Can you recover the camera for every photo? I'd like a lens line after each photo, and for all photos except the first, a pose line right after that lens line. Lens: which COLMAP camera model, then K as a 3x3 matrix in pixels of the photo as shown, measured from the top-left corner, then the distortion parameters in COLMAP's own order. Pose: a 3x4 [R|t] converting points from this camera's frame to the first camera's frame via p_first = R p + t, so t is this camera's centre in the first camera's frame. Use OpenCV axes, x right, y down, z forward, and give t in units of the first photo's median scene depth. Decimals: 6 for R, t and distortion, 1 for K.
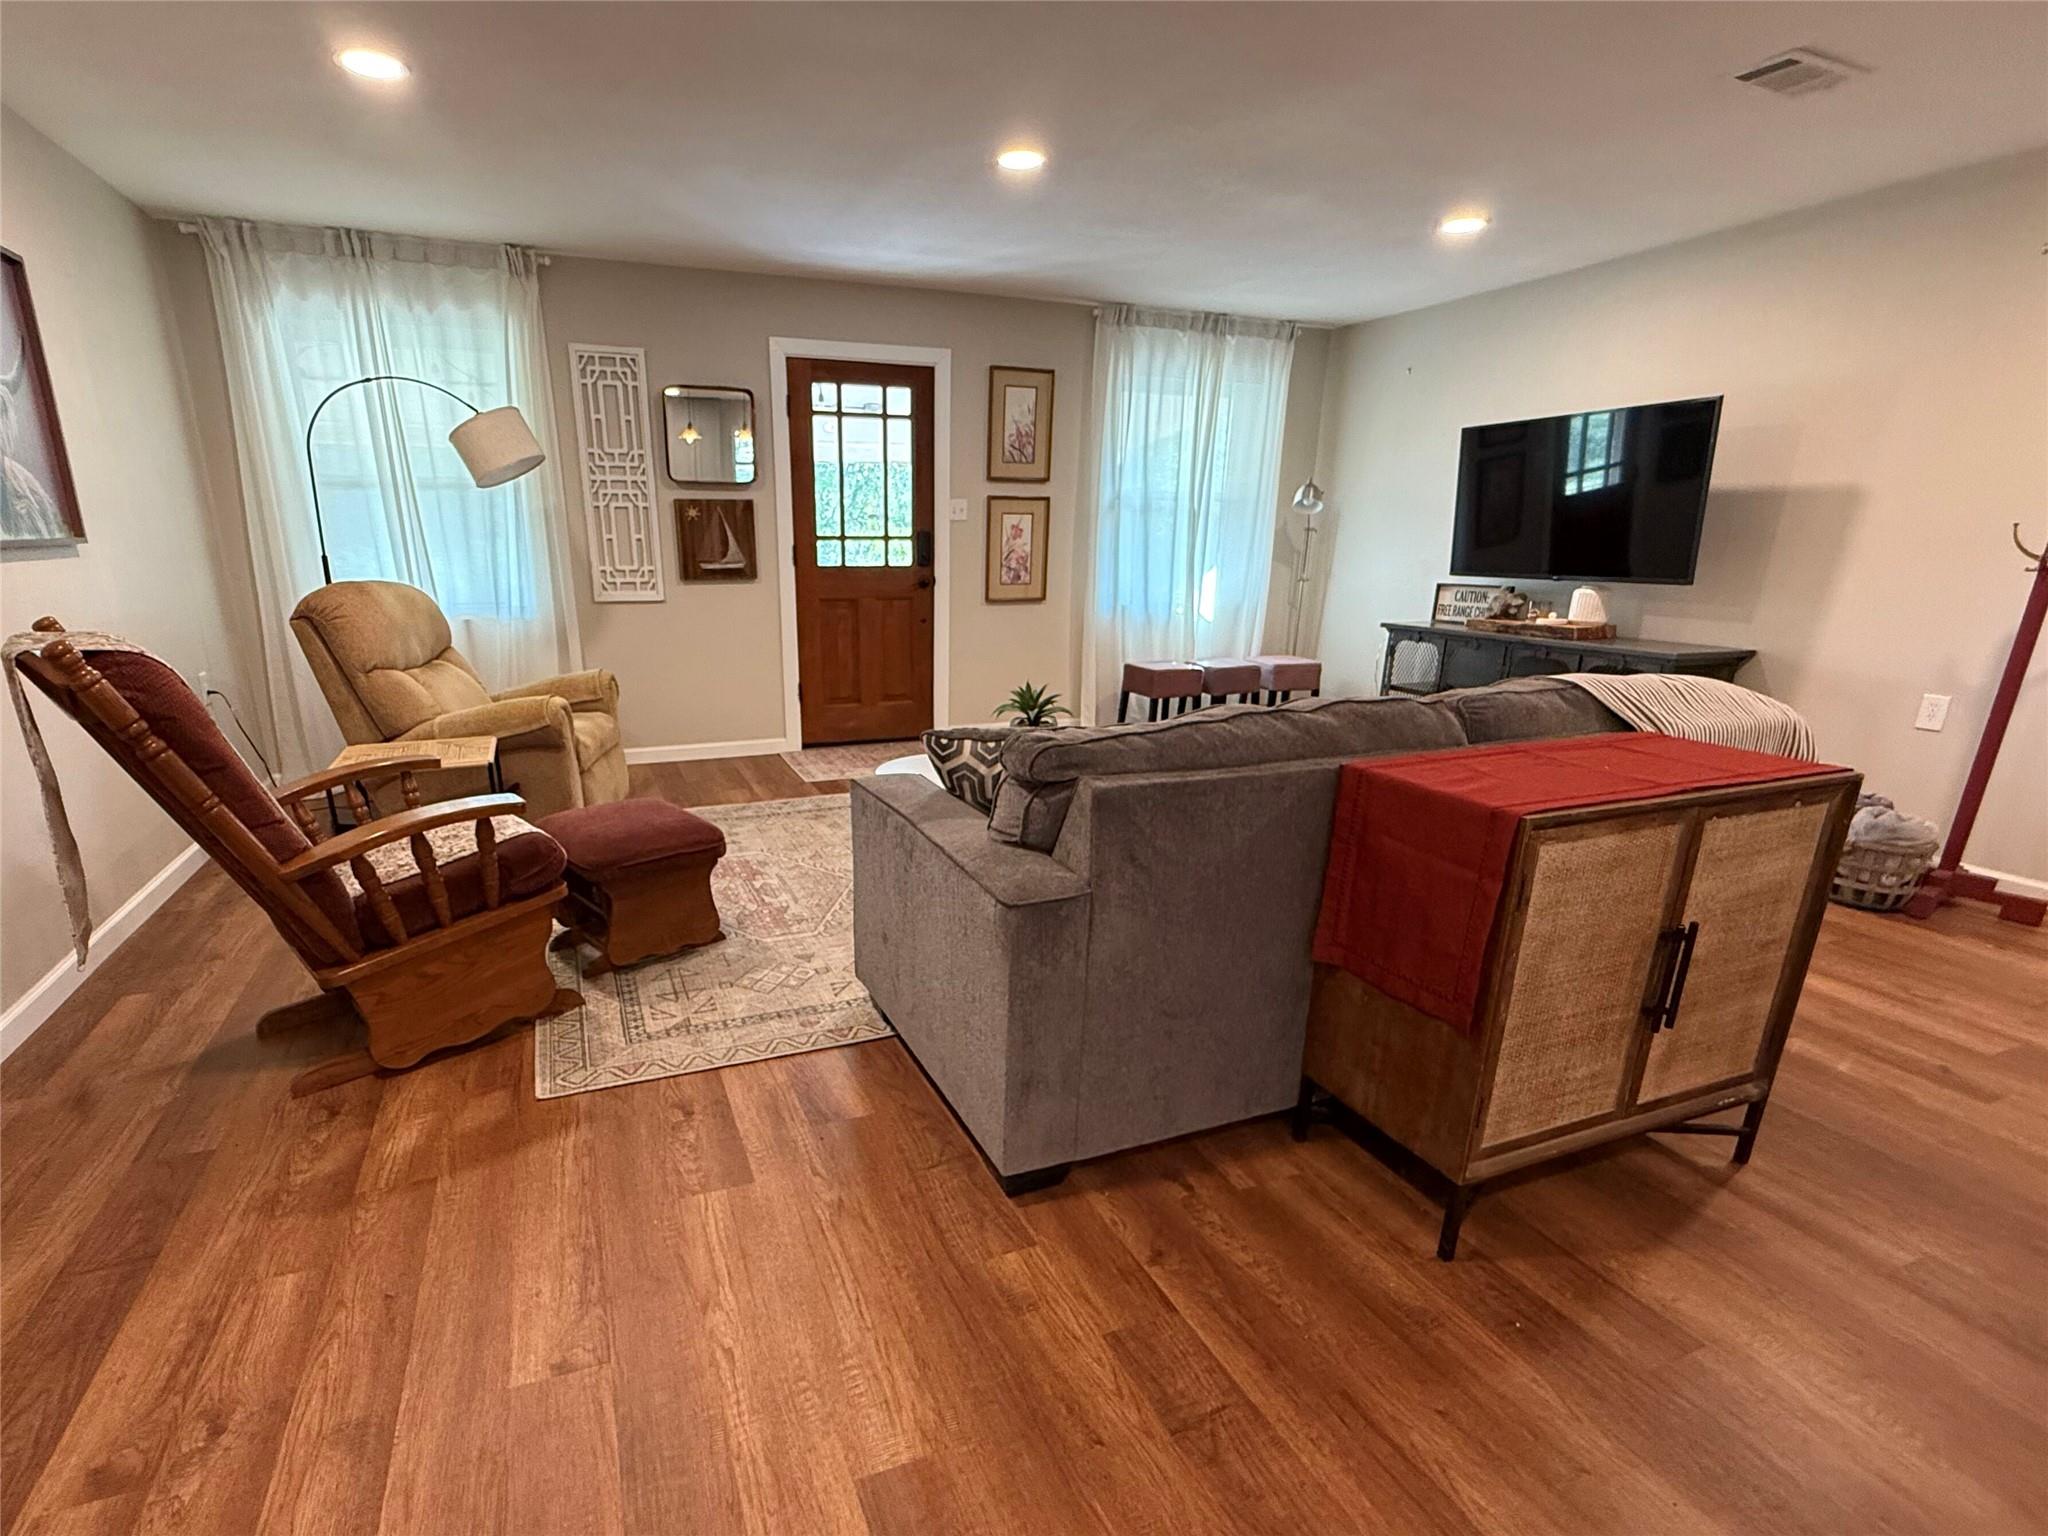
lens RADIAL K [[987.8, 0, 953.3], [0, 987.8, 858.2], [0, 0, 1]] dist [-0.002589, 0.000355]
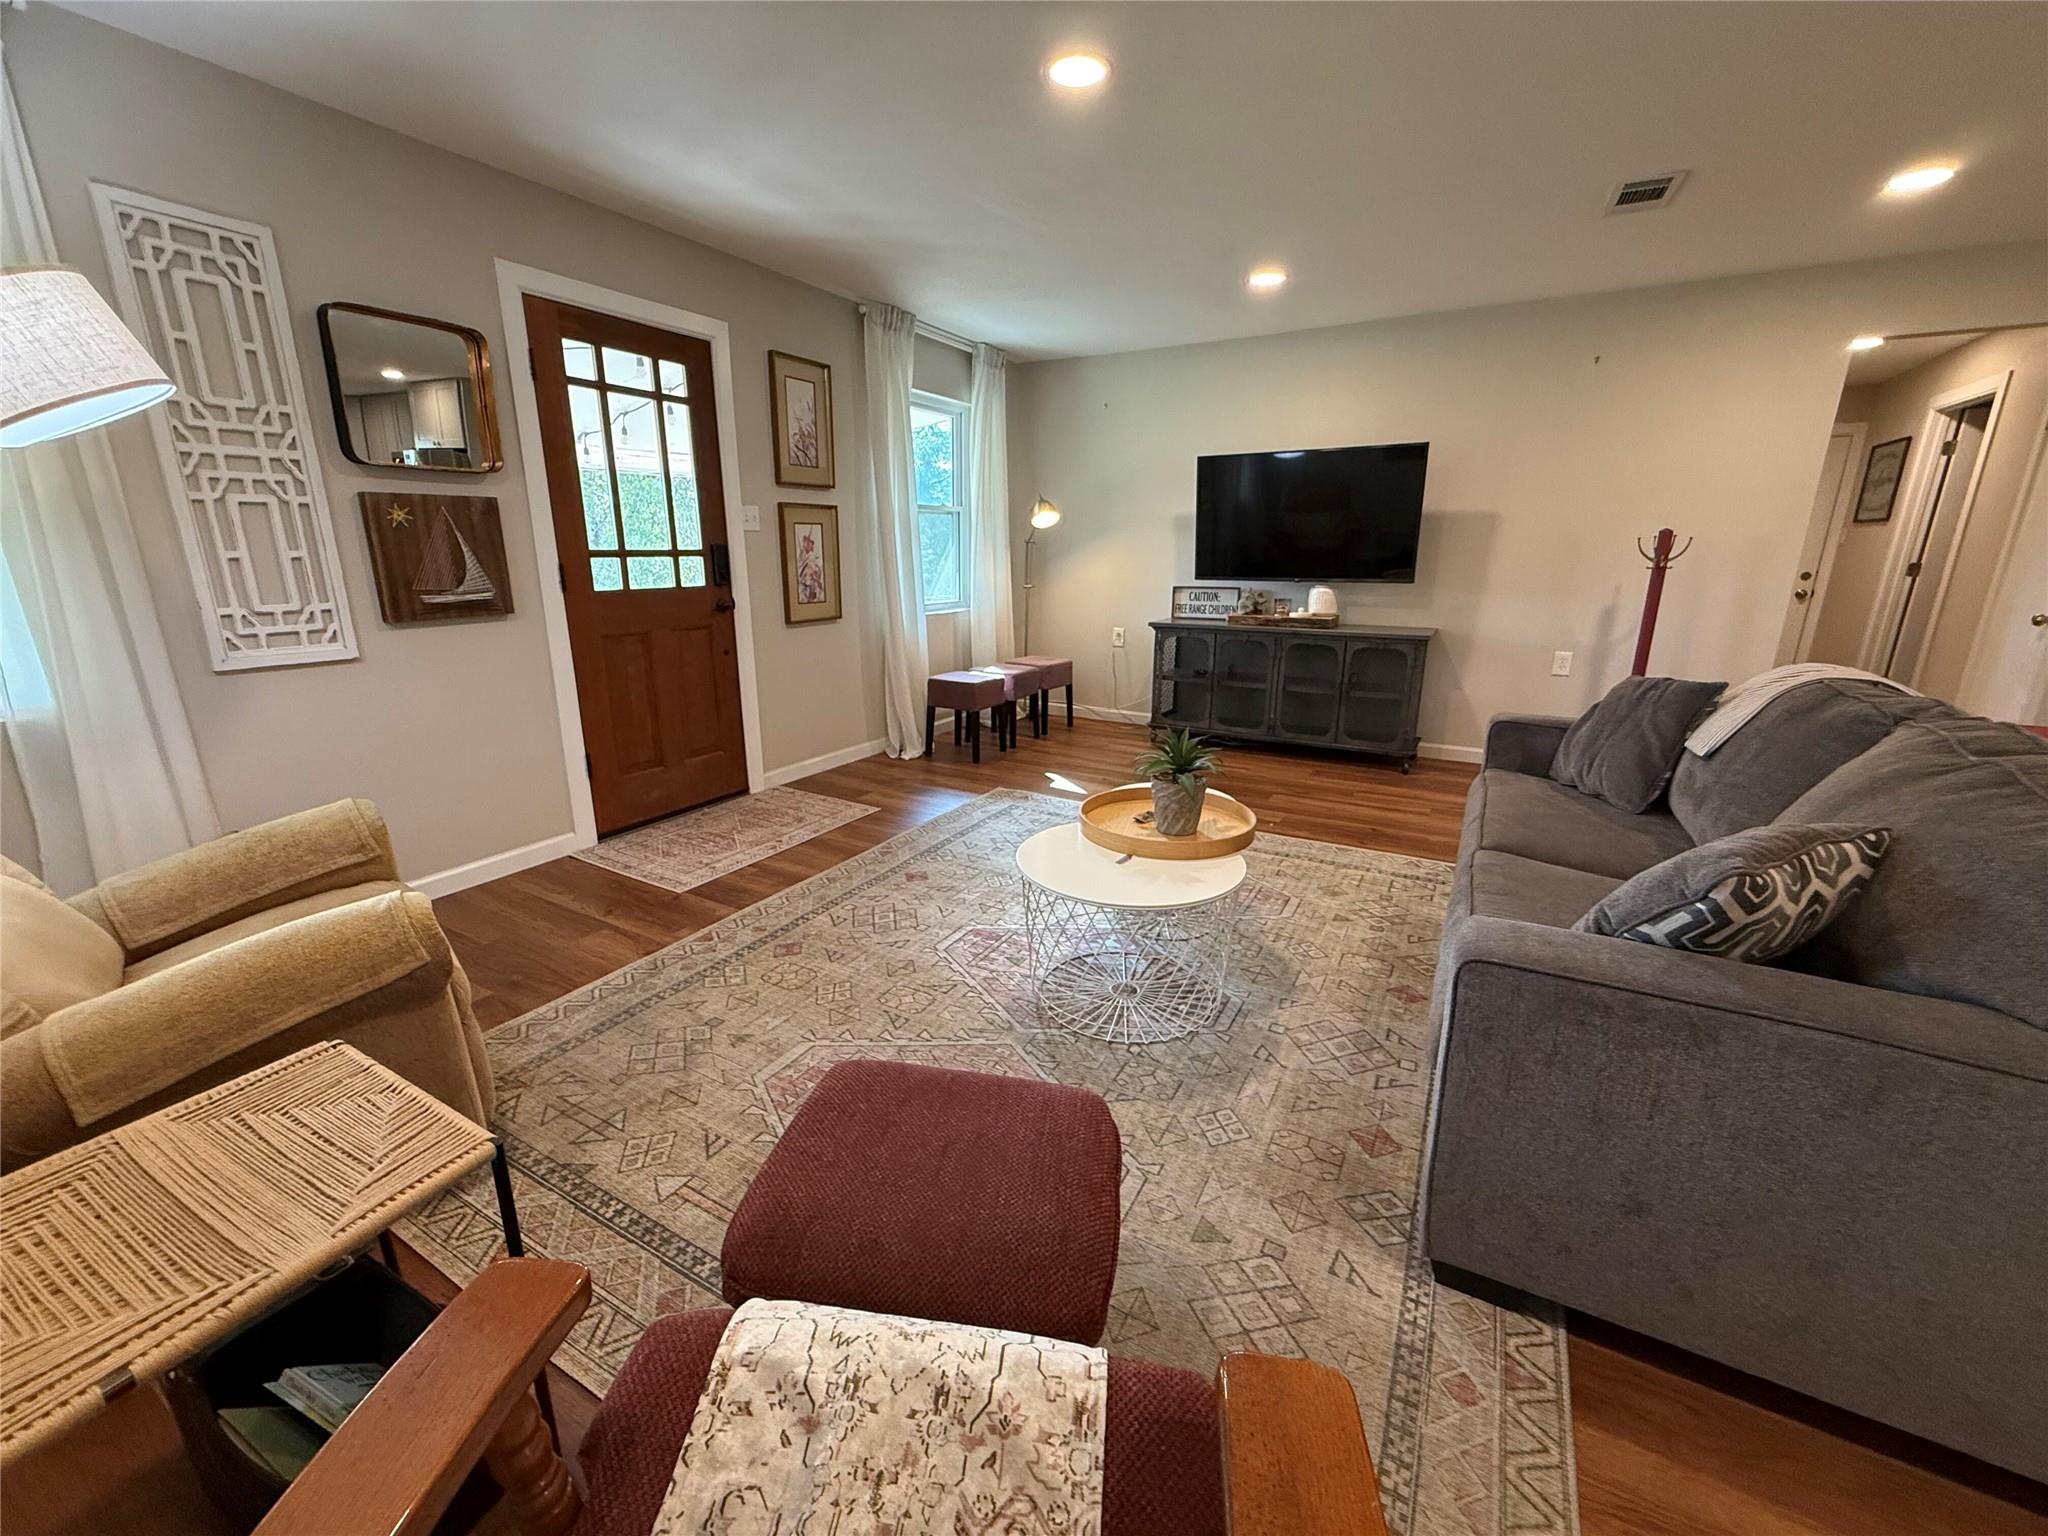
lens RADIAL K [[815.5, 0, 1017.8], [0, 815.5, 769.0], [0, 0, 1]] dist [-0.000571, 0.000134]
pose [[0.781691, -0.167881, 0.600646, -0.288210], [0.196653, 0.980307, 0.018068, -0.124336], [-0.591851, 0.103996, 0.799311, 0.370778]]
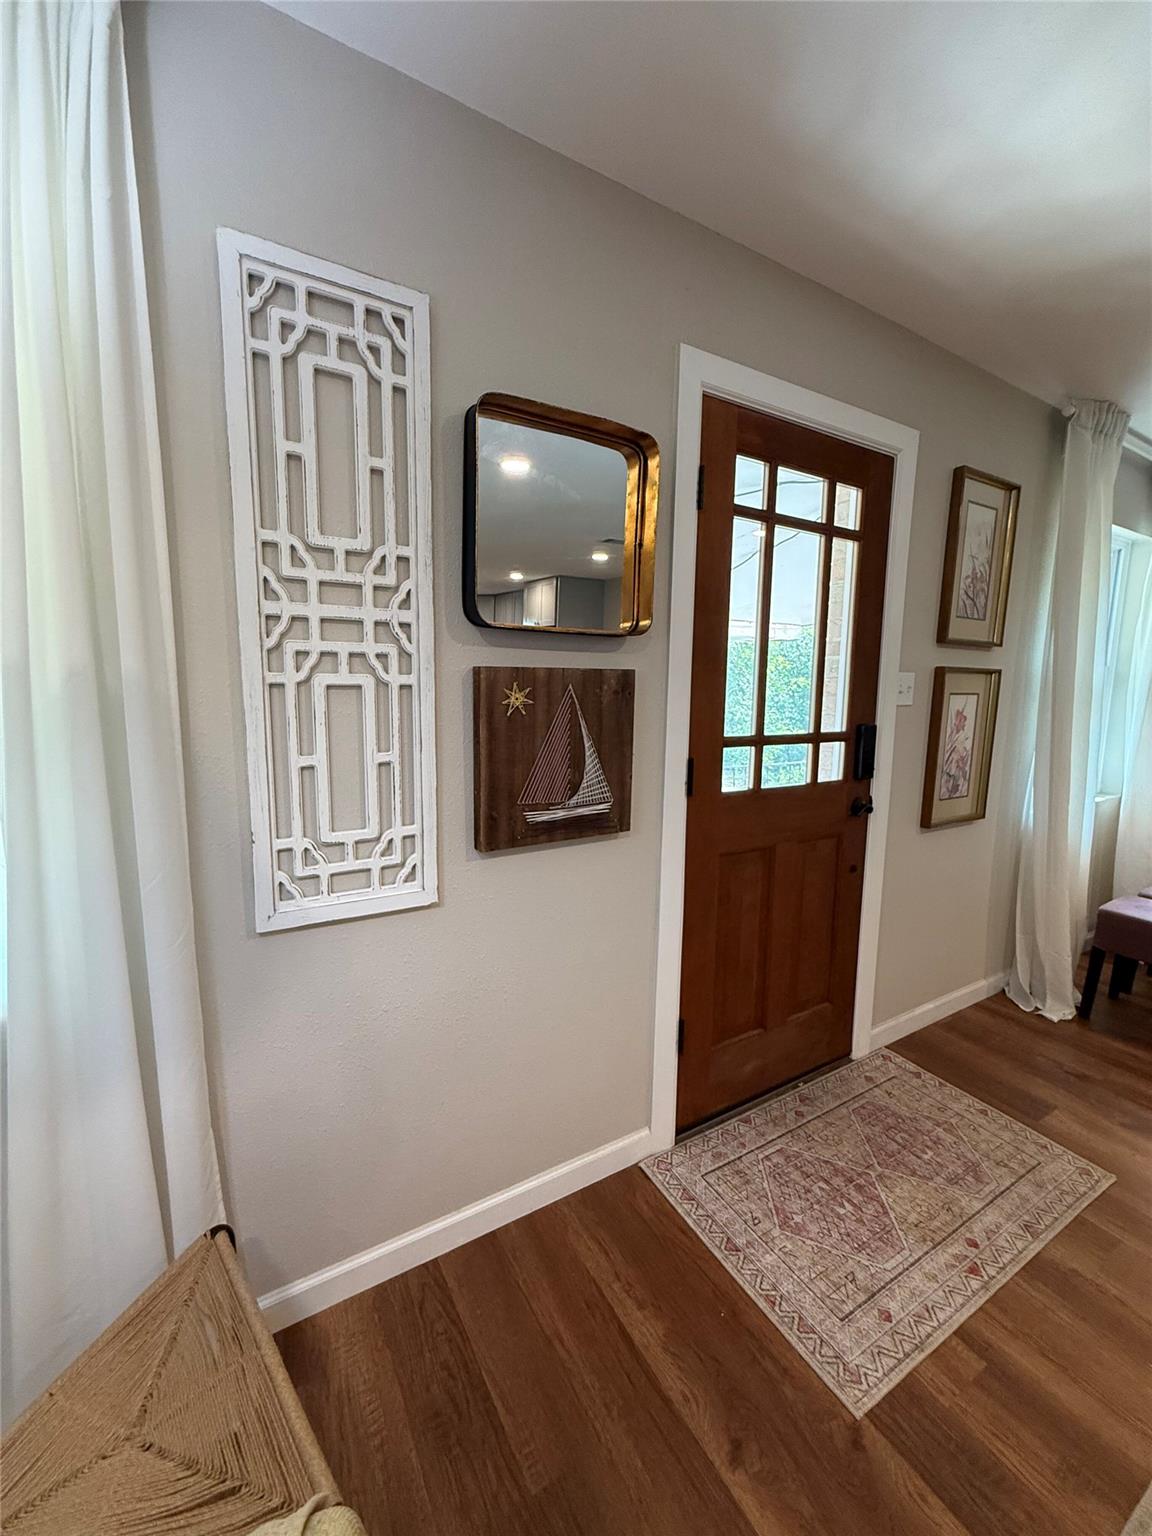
lens RADIAL K [[611.6, 0, 577.5], [0, 611.6, 763.5], [0, 0, 1]] dist [-0.000571, 0.000134]
pose [[0.986373, -0.014335, 0.163898, -0.275578], [0.045433, 0.981192, -0.187610, -0.267492], [-0.158126, 0.192500, 0.968473, 0.734488]]
